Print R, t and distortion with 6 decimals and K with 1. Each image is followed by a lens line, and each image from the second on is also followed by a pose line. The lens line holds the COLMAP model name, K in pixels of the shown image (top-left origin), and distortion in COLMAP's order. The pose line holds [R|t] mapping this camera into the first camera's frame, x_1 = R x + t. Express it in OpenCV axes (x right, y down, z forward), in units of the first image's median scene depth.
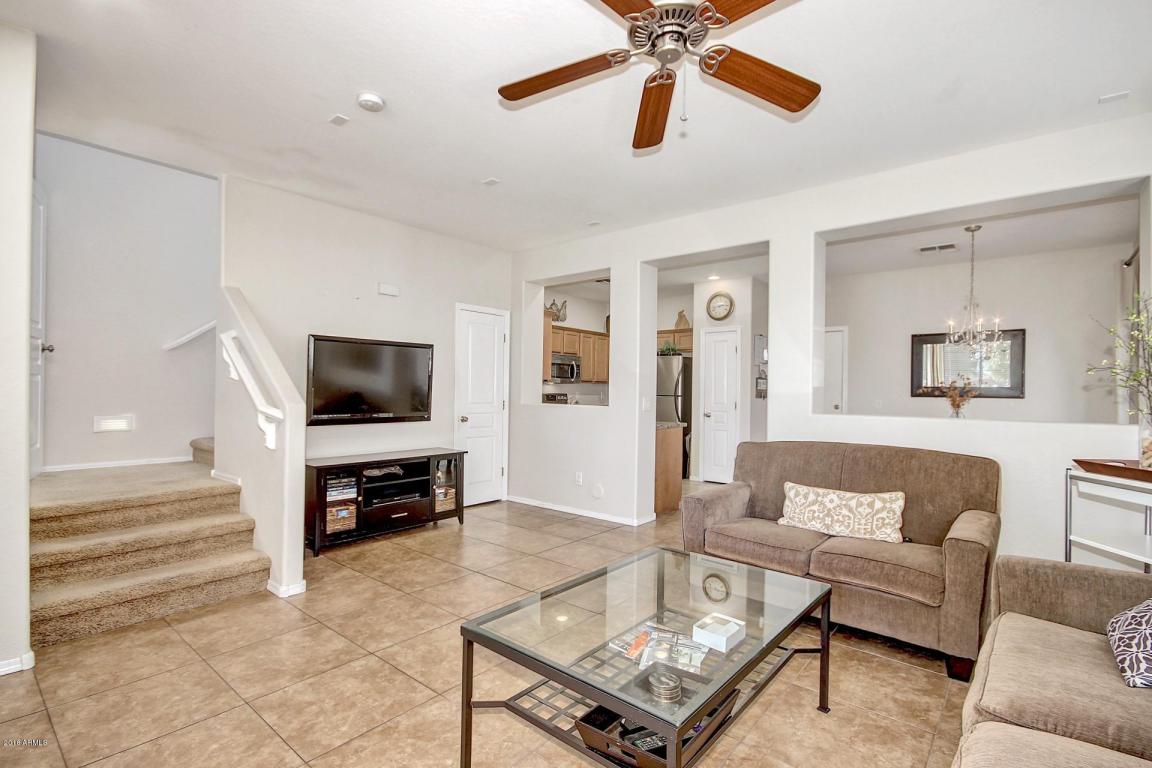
lens RADIAL K [[533.2, 0, 585.8], [0, 533.2, 389.7], [0, 0, 1]] dist [-0.000284, -0.000522]
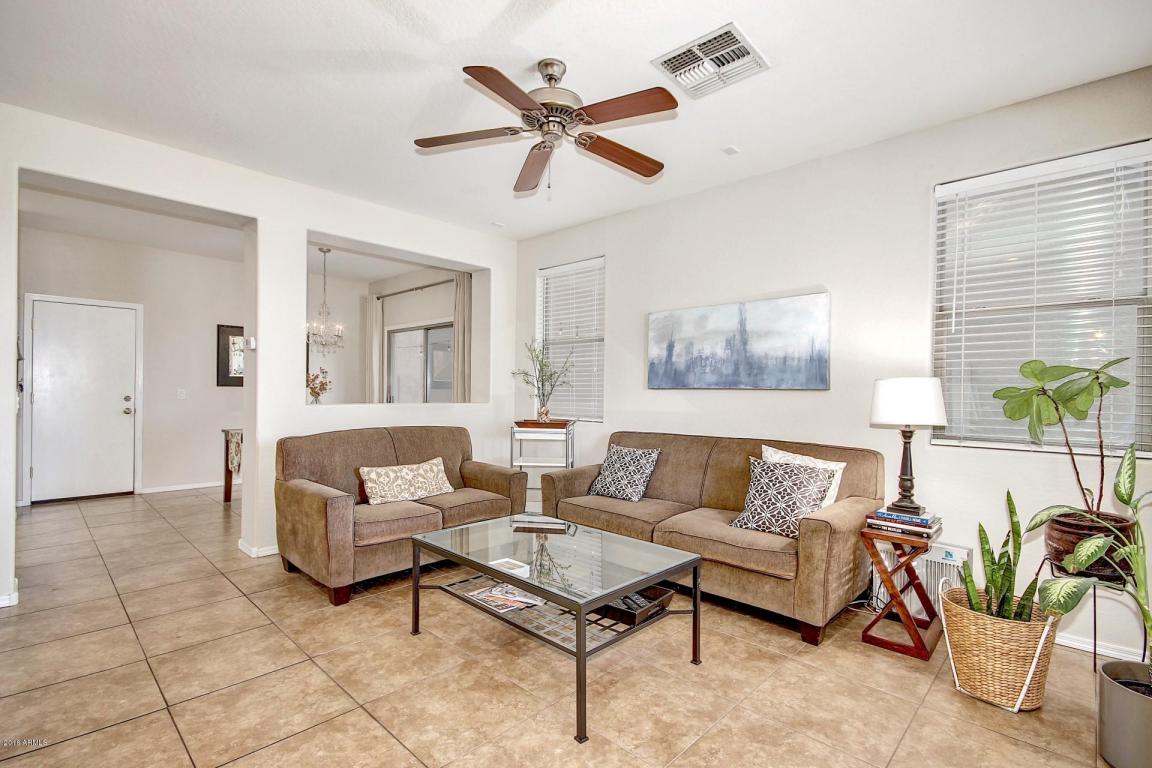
lens RADIAL K [[533.2, 0, 577.6], [0, 533.2, 384.5], [0, 0, 1]] dist [-0.000284, -0.000522]
pose [[0.064487, -0.003578, 0.997912, -0.310244], [-0.013070, 0.999905, 0.004429, -0.003413], [-0.997833, -0.013328, 0.064434, 0.222352]]
